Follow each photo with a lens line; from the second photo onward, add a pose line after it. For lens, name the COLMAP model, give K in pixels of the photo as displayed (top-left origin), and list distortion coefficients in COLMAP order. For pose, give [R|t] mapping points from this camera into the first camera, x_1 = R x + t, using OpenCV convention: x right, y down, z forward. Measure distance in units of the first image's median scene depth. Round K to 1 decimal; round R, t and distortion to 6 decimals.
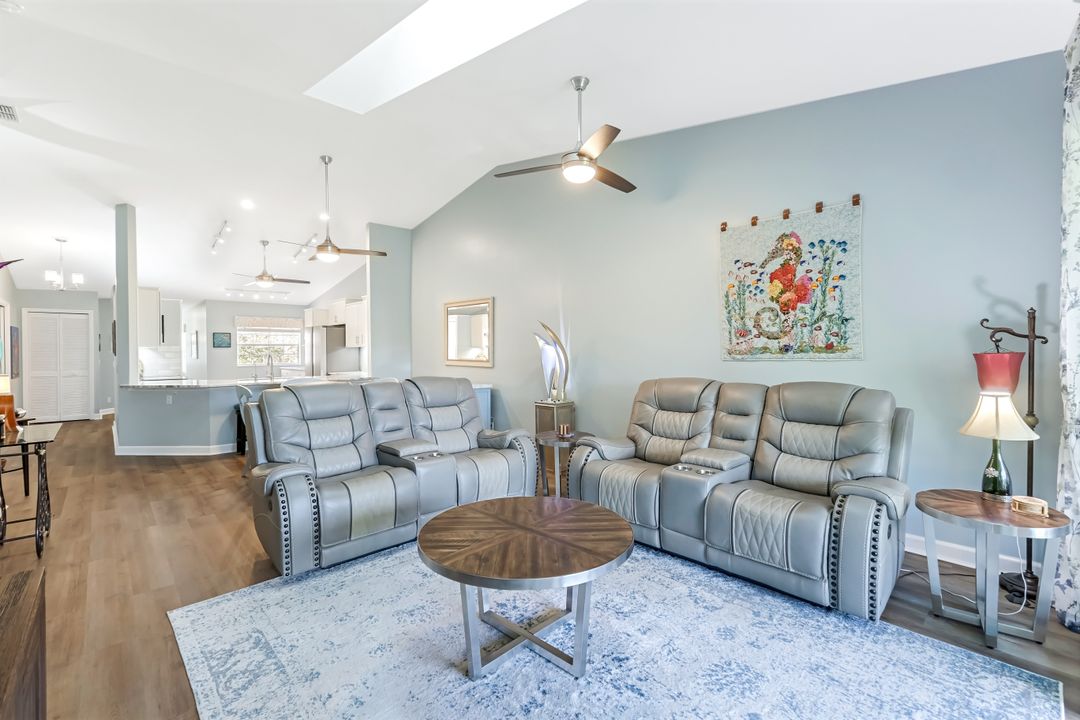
lens RADIAL K [[473.7, 0, 540.6], [0, 473.7, 349.4], [0, 0, 1]] dist [0.003746, -0.000590]
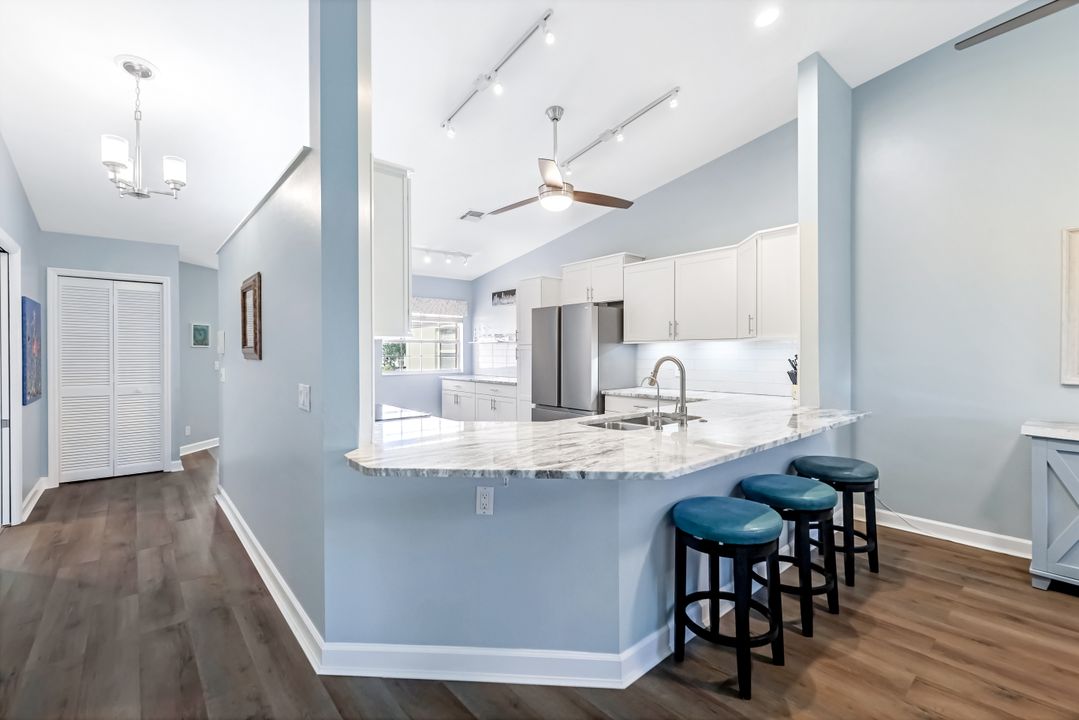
lens RADIAL K [[473.2, 0, 540.4], [0, 473.2, 351.0], [0, 0, 1]] dist [0.003746, -0.000590]
pose [[0.999484, 0.003379, -0.031935, -1.246322], [-0.003448, 0.999992, -0.002104, 0.013784], [0.031927, 0.002213, 0.999488, 1.162203]]
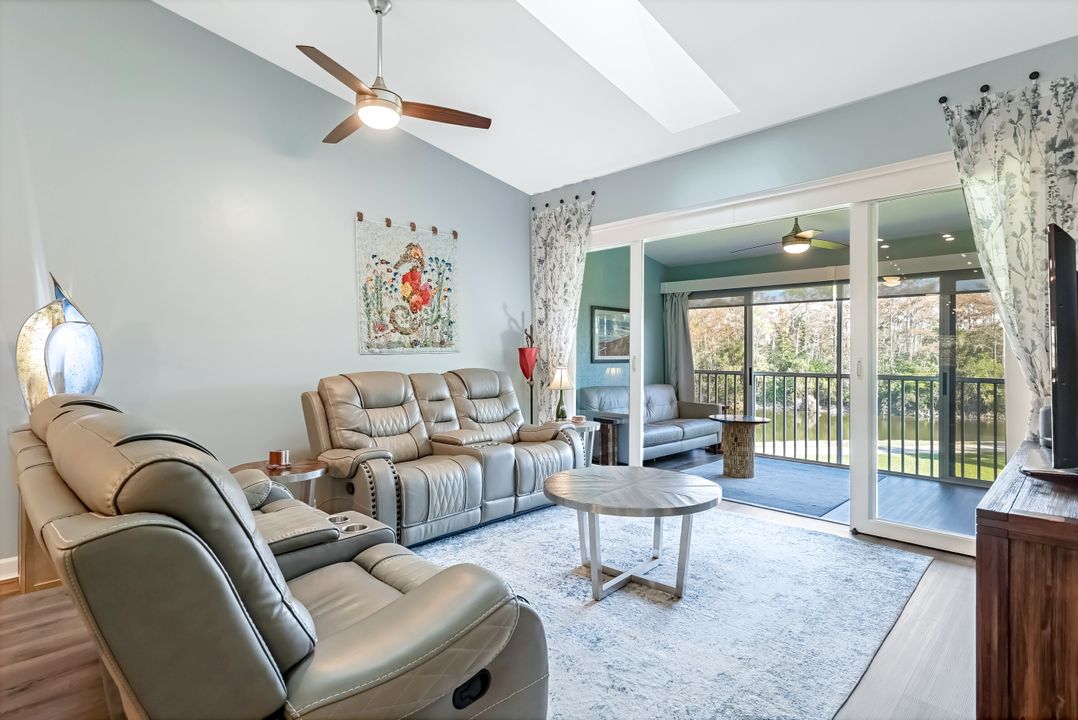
lens RADIAL K [[540.9, 0, 545.6], [0, 540.9, 353.0], [0, 0, 1]] dist [0.004486, -0.001253]
pose [[-0.050747, 0.007789, 0.998681, -0.797495], [-0.000060, 0.999970, -0.007802, 0.031676], [-0.998712, -0.000456, -0.050745, 0.733151]]
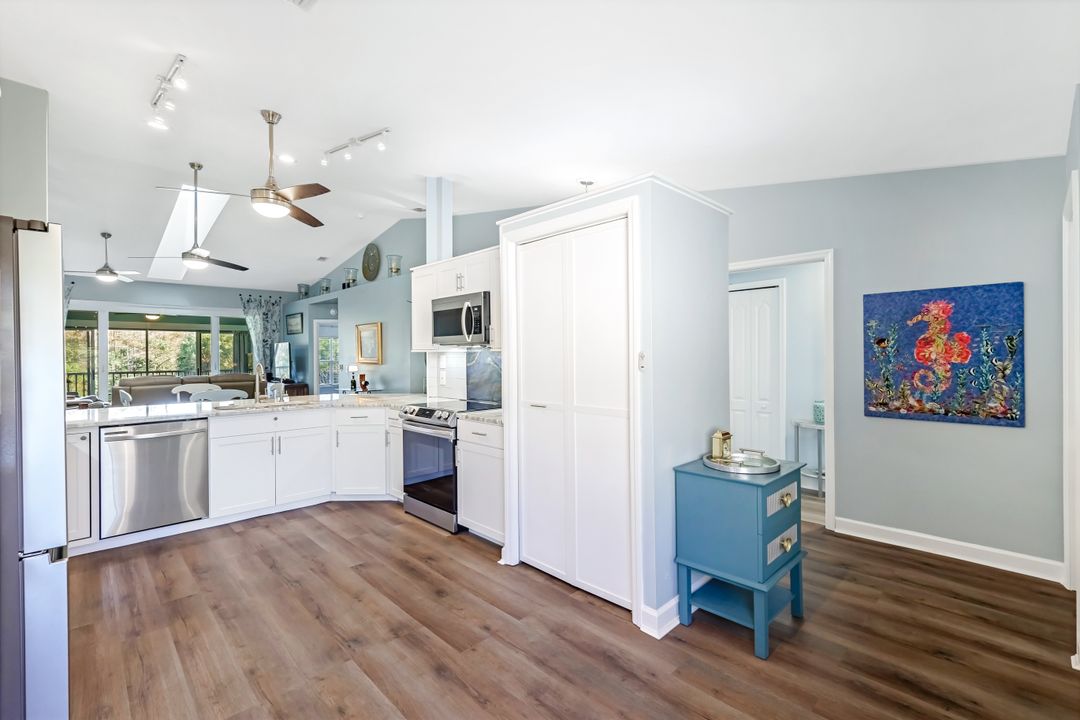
lens RADIAL K [[473.7, 0, 546.2], [0, 473.7, 358.3], [0, 0, 1]] dist [0.003746, -0.000590]
pose [[-0.999014, 0.015909, -0.041456, -1.726139], [0.015465, 0.999820, 0.011028, 0.002905], [0.041624, 0.010376, -0.999079, 3.083638]]
